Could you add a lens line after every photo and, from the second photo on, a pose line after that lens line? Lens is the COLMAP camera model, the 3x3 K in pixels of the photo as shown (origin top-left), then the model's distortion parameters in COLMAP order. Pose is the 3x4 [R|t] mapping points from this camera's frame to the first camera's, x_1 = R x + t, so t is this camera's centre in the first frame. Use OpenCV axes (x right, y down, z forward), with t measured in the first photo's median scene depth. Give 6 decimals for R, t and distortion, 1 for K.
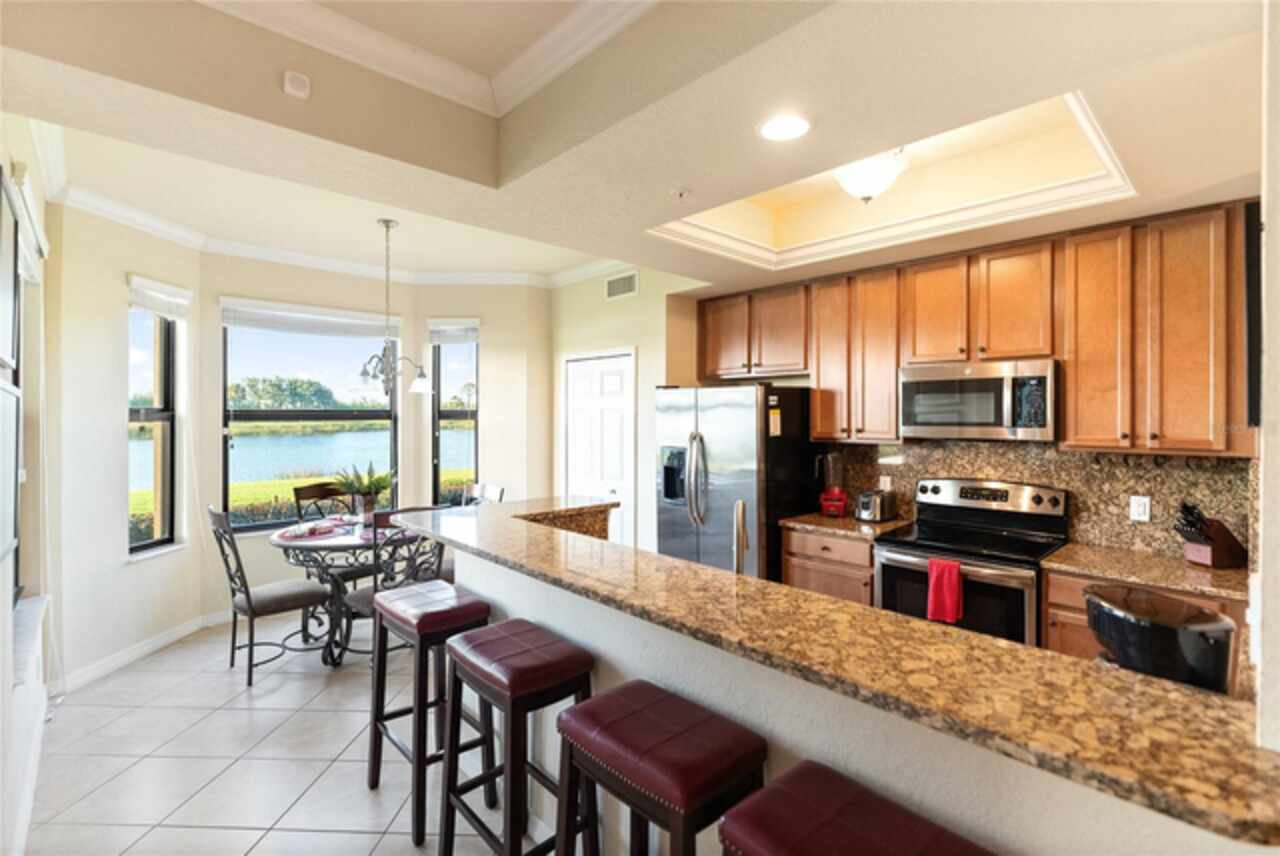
lens RADIAL K [[588.7, 0, 635.9], [0, 588.7, 414.1], [0, 0, 1]] dist [0.000686, 0.000028]
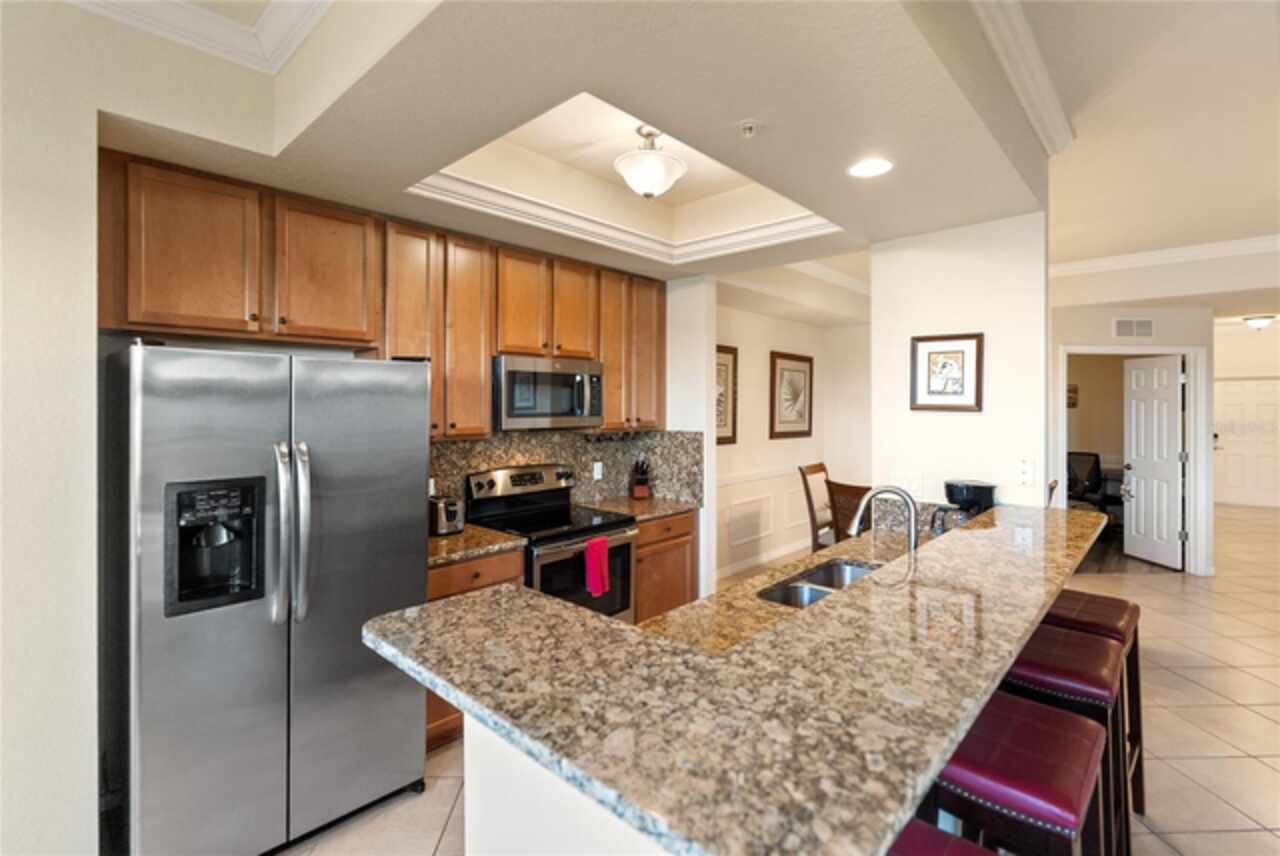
lens RADIAL K [[590.2, 0, 641.2], [0, 590.2, 401.9], [0, 0, 1]] dist [-0.001385, -0.000131]
pose [[-0.080330, 0.000892, 0.996768, -0.464987], [-0.003208, 0.999994, -0.001154, -0.004769], [-0.996763, -0.003291, -0.080326, 0.805028]]
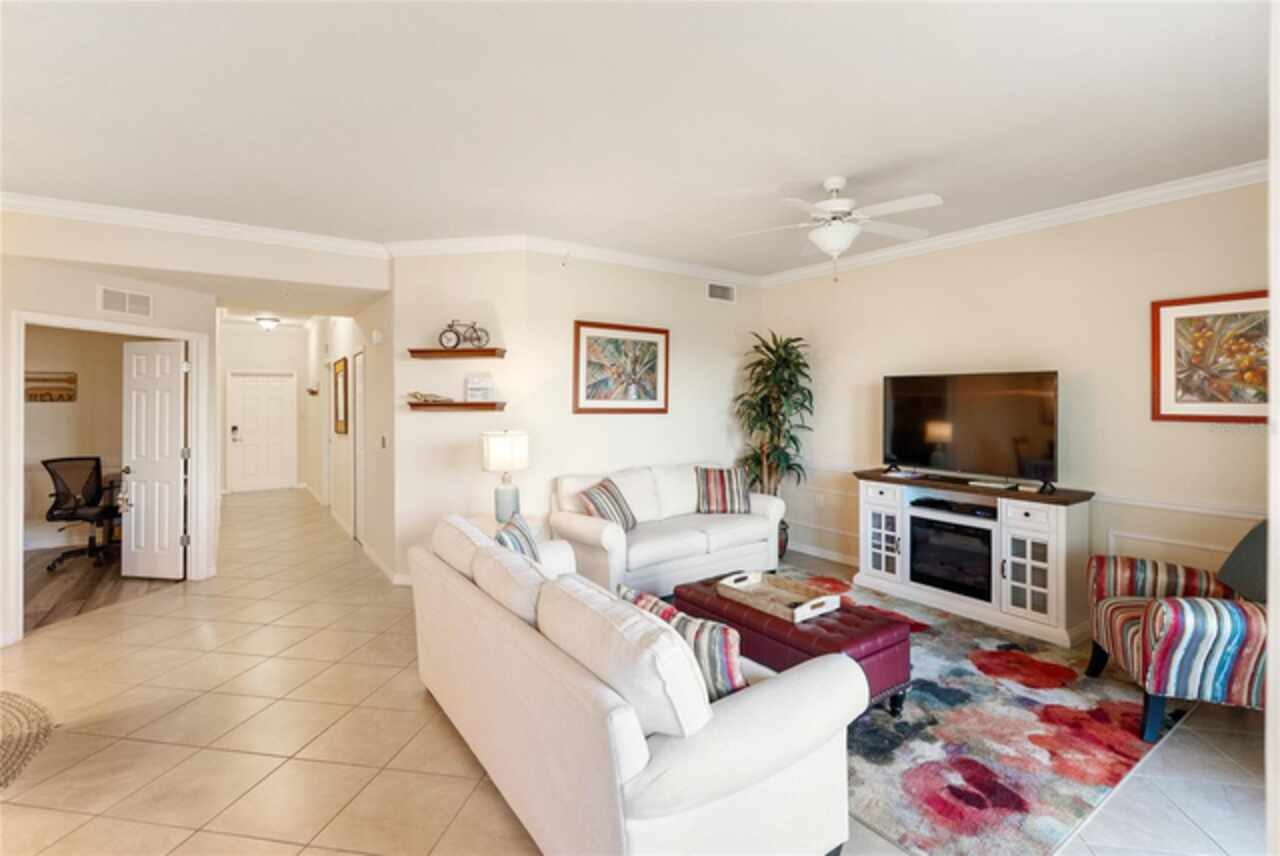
lens RADIAL K [[589.8, 0, 642.1], [0, 589.8, 396.7], [0, 0, 1]] dist [-0.000981, 0.000191]
pose [[-0.990778, -0.000587, 0.135494, -0.303553], [-0.001655, 0.999968, -0.007768, 0.007137], [-0.135485, -0.007921, -0.990748, 0.506424]]
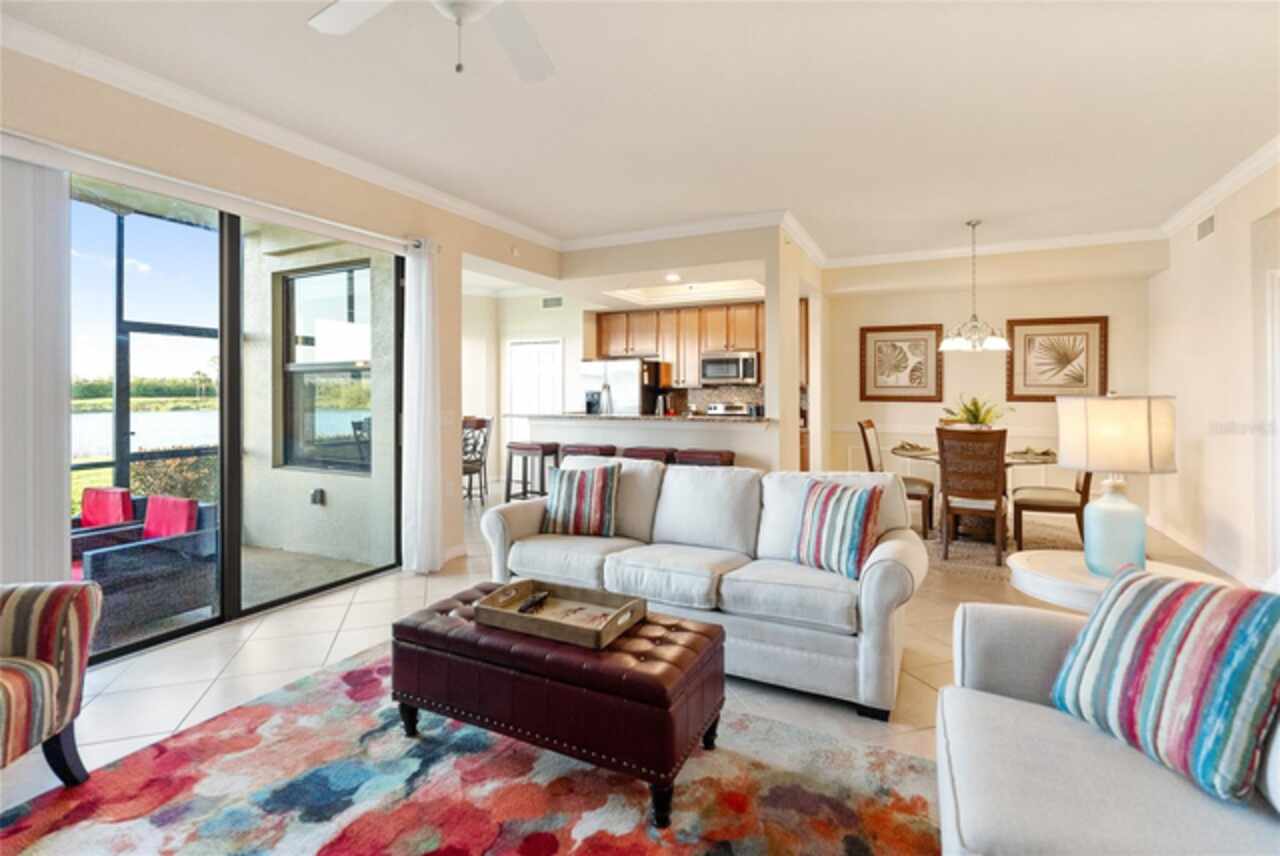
lens RADIAL K [[593.5, 0, 637.7], [0, 593.5, 390.2], [0, 0, 1]] dist [0.000818, 0.000480]
pose [[0.938309, -0.003786, 0.345778, -0.517382], [0.004592, 0.999988, -0.001510, 0.060953], [-0.345768, 0.003005, 0.938315, -0.961047]]
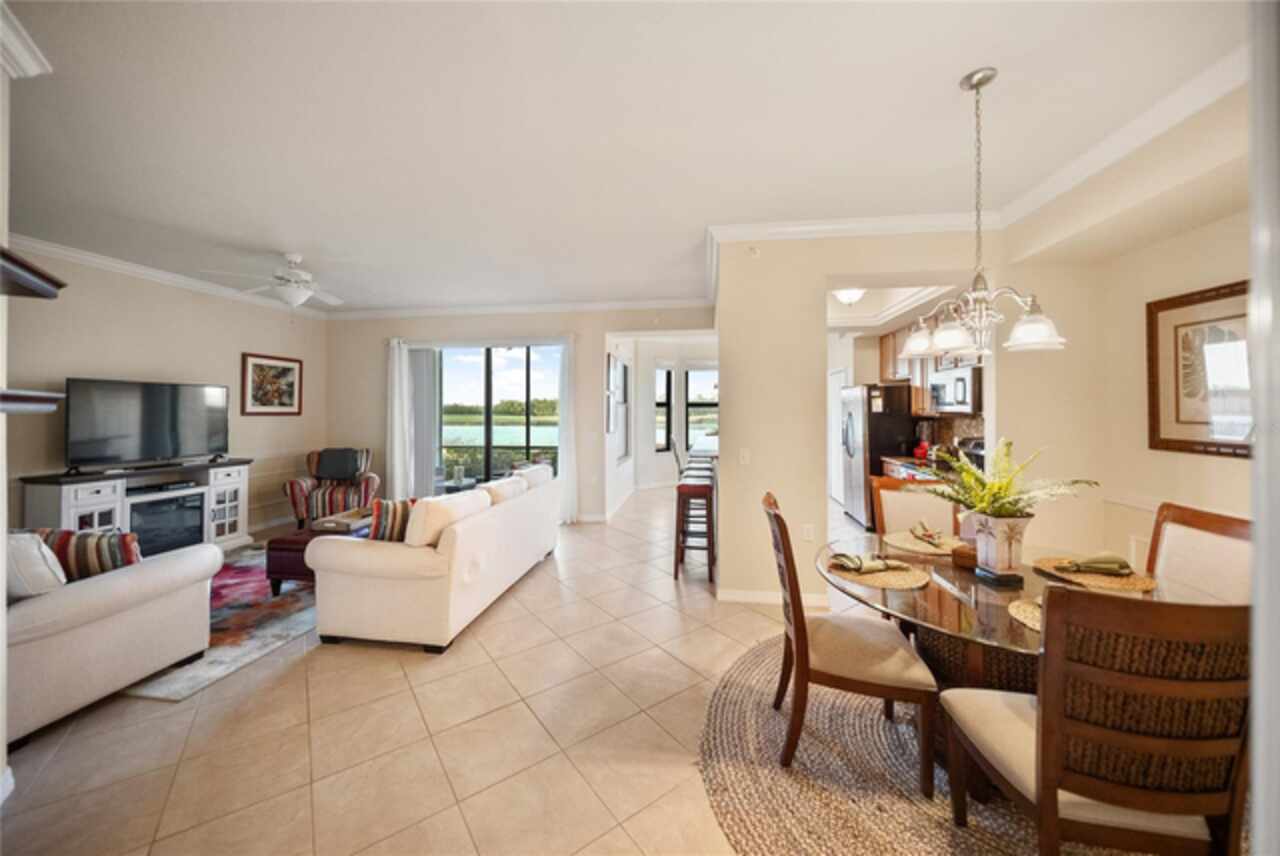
lens RADIAL K [[456.4, 0, 643.1], [0, 456.4, 414.5], [0, 0, 1]] dist [-0.000579, -0.000337]
pose [[0.631197, 0.003335, -0.775615, 0.903066], [0.005229, 0.999950, 0.008555, 0.028665], [0.775605, -0.009455, 0.631148, -0.513692]]
